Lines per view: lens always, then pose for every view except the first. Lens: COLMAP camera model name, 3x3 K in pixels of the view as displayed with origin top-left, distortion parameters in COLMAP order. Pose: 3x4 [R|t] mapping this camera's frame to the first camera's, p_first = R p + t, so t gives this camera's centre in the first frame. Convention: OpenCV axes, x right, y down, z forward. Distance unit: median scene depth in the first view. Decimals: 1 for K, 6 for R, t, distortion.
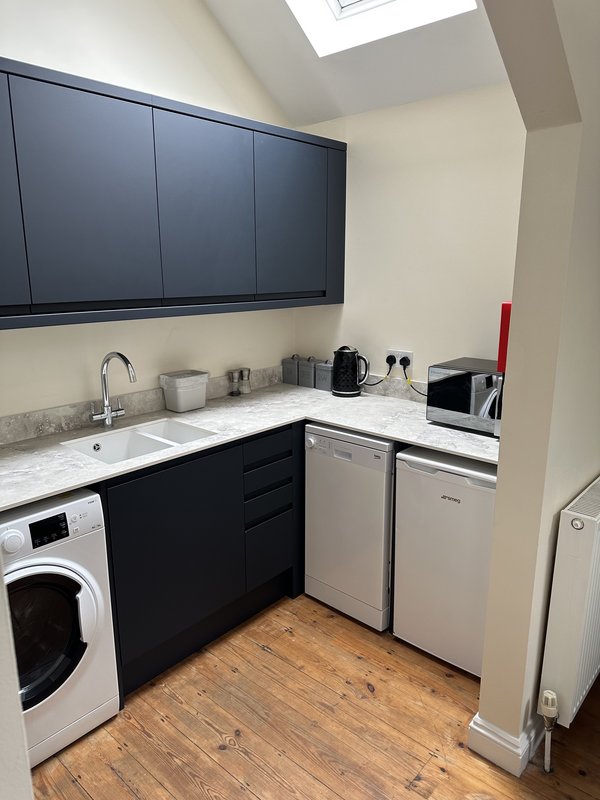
lens RADIAL K [[564.5, 0, 298.0], [0, 564.5, 401.6], [0, 0, 1]] dist [0.054966, -0.058449]
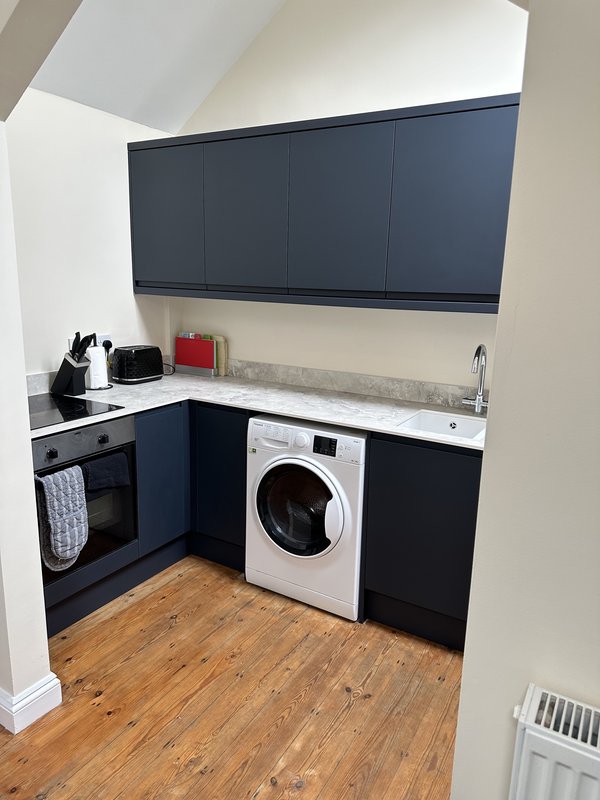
lens RADIAL K [[564.5, 0, 298.0], [0, 564.5, 393.8], [0, 0, 1]] dist [0.054966, -0.058449]
pose [[0.190614, 0.208469, -0.959274, 0.675756], [-0.256300, 0.953866, 0.156365, -0.079140], [0.947616, 0.216056, 0.235251, 0.443148]]
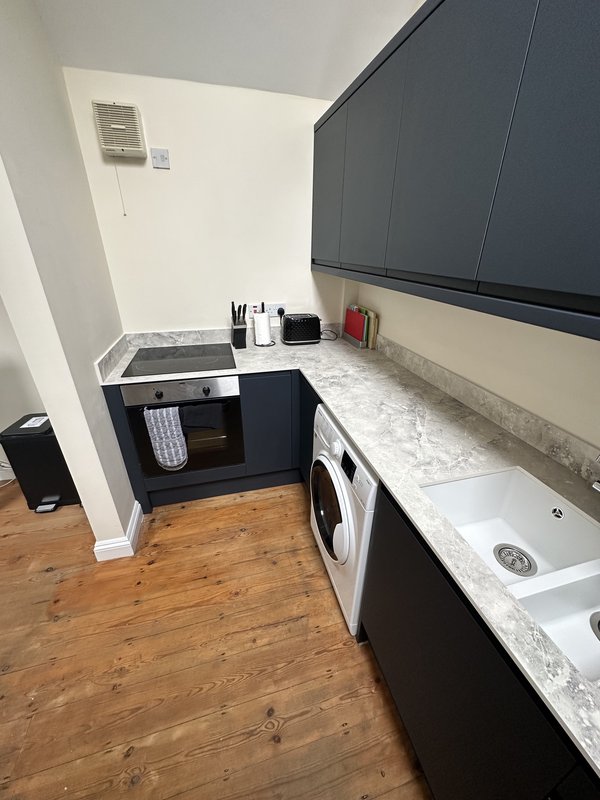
lens RADIAL K [[317.7, 0, 301.1], [0, 317.7, 401.0], [0, 0, 1]] dist [-0.003050, 0.001177]
pose [[-0.546218, 0.365048, -0.753914, 0.063648], [-0.205781, 0.813980, 0.543222, -0.184131], [0.811973, 0.451859, -0.369490, 0.852158]]
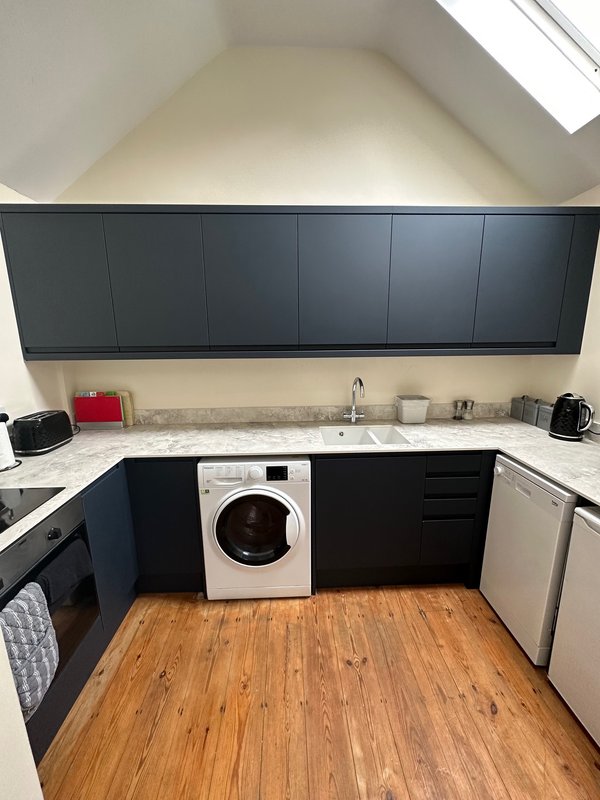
lens RADIAL K [[317.7, 0, 301.3], [0, 317.7, 401.7], [0, 0, 1]] dist [-0.003050, 0.001177]
pose [[0.696496, 0.147135, -0.702314, 0.202417], [-0.161071, 0.985833, 0.046795, -0.036550], [0.699249, 0.080529, 0.710328, 0.267072]]
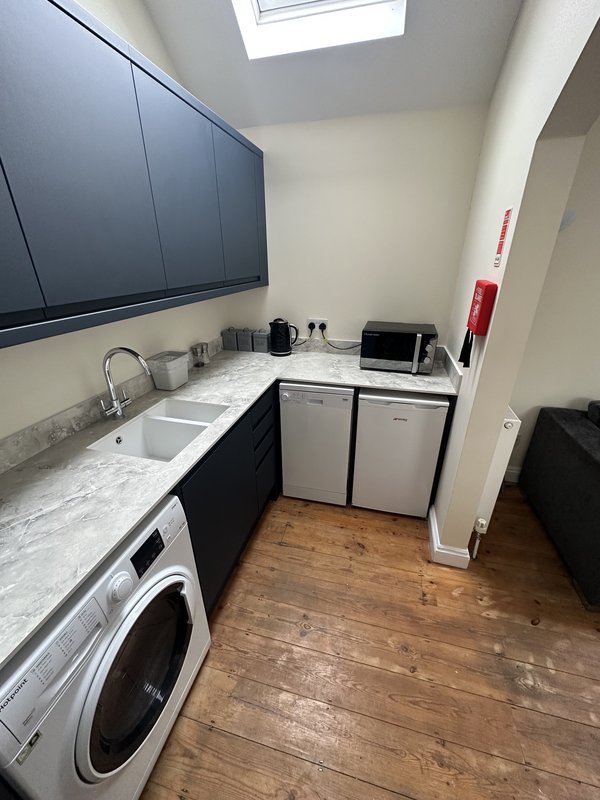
lens RADIAL K [[317.7, 0, 301.4], [0, 317.7, 400.9], [0, 0, 1]] dist [-0.003050, 0.001177]
pose [[0.887946, -0.189855, 0.418935, -0.295383], [0.108318, 0.971531, 0.210698, -0.079929], [-0.447011, -0.141710, 0.883232, 0.351147]]
